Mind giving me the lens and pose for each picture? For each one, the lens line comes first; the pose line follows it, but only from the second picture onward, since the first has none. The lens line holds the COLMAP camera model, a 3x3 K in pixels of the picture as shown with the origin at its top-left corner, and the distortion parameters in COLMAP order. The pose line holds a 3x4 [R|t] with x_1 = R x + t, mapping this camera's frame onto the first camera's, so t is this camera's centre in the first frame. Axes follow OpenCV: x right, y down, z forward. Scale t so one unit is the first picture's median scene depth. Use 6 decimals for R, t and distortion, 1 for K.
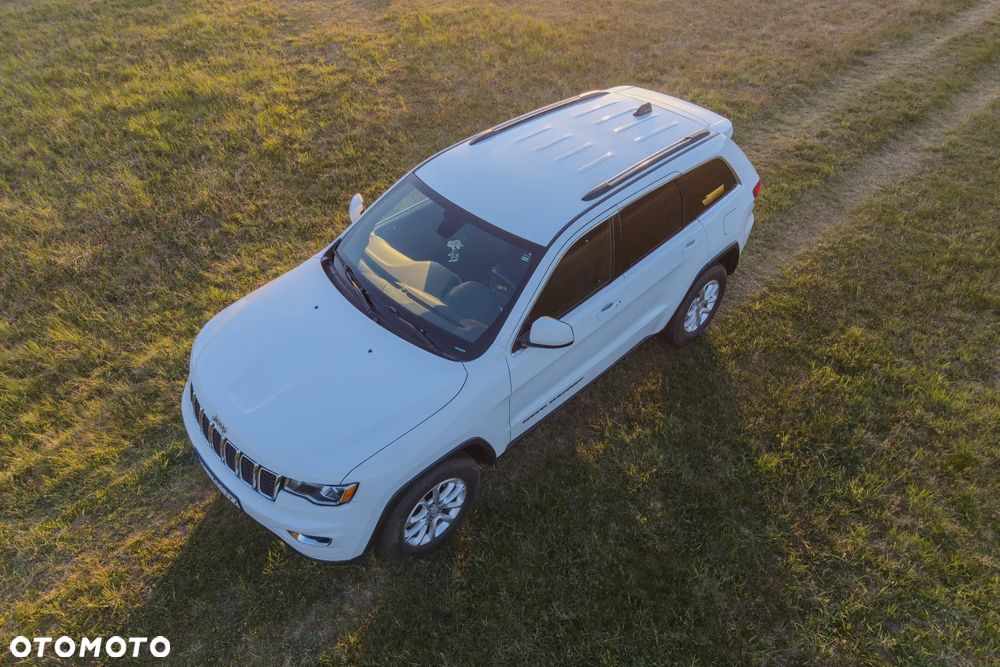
lens RADIAL K [[753.4, 0, 500.0], [0, 753.4, 333.5], [0, 0, 1]] dist [-0.055203, 0.071649]
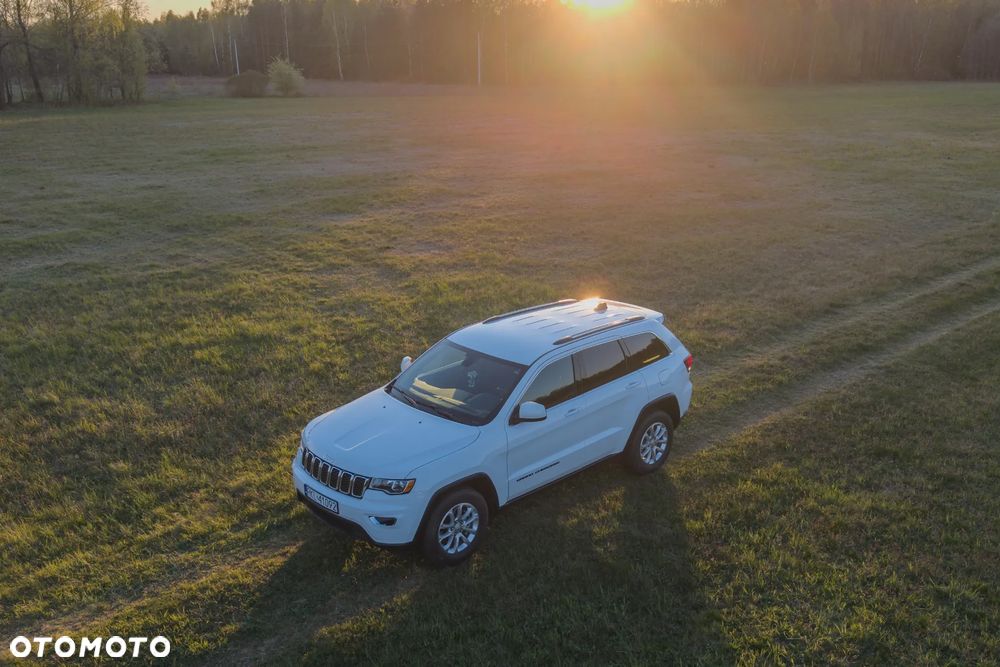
lens RADIAL K [[1825.5, 0, 500.0], [0, 1825.5, 333.5], [0, 0, 1]] dist [0.042317, 0.037254]
pose [[0.999624, -0.009478, -0.025741, 0.060848], [-0.003259, 0.890721, -0.454538, 0.984862], [0.027236, 0.454451, 0.890355, -1.551663]]
